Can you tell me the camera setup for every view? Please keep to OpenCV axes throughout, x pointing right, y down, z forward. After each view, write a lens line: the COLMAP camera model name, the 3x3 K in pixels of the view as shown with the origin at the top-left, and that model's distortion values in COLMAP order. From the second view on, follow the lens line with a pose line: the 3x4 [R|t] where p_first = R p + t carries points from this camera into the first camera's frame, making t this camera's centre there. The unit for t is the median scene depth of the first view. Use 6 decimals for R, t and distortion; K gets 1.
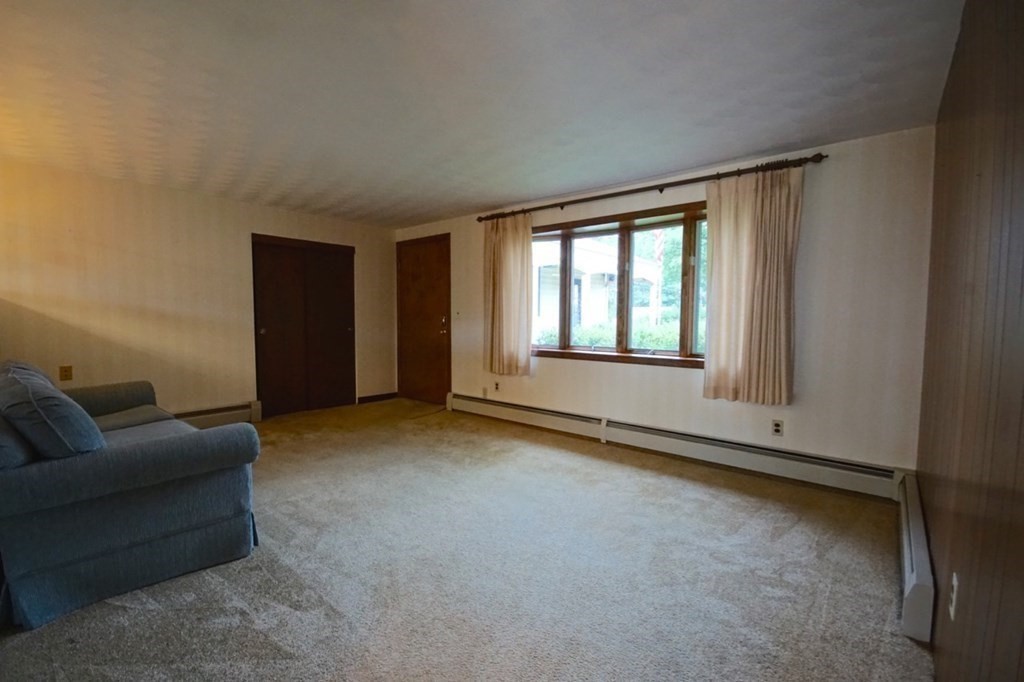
lens RADIAL K [[444.2, 0, 514.8], [0, 444.2, 345.0], [0, 0, 1]] dist [0.011154, -0.012290]
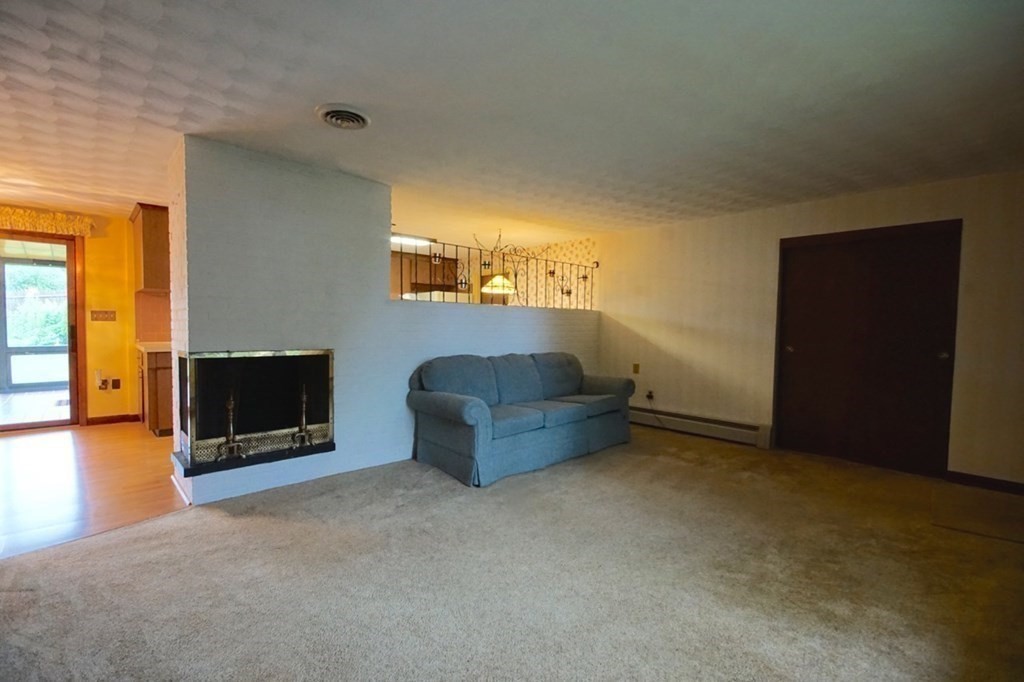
lens RADIAL K [[444.2, 0, 490.8], [0, 444.2, 349.1], [0, 0, 1]] dist [0.011154, -0.012290]
pose [[-0.136157, 0.043208, -0.989745, 0.468251], [-0.081658, 0.995159, 0.054677, -0.039578], [0.987316, 0.088265, -0.131969, 0.682408]]
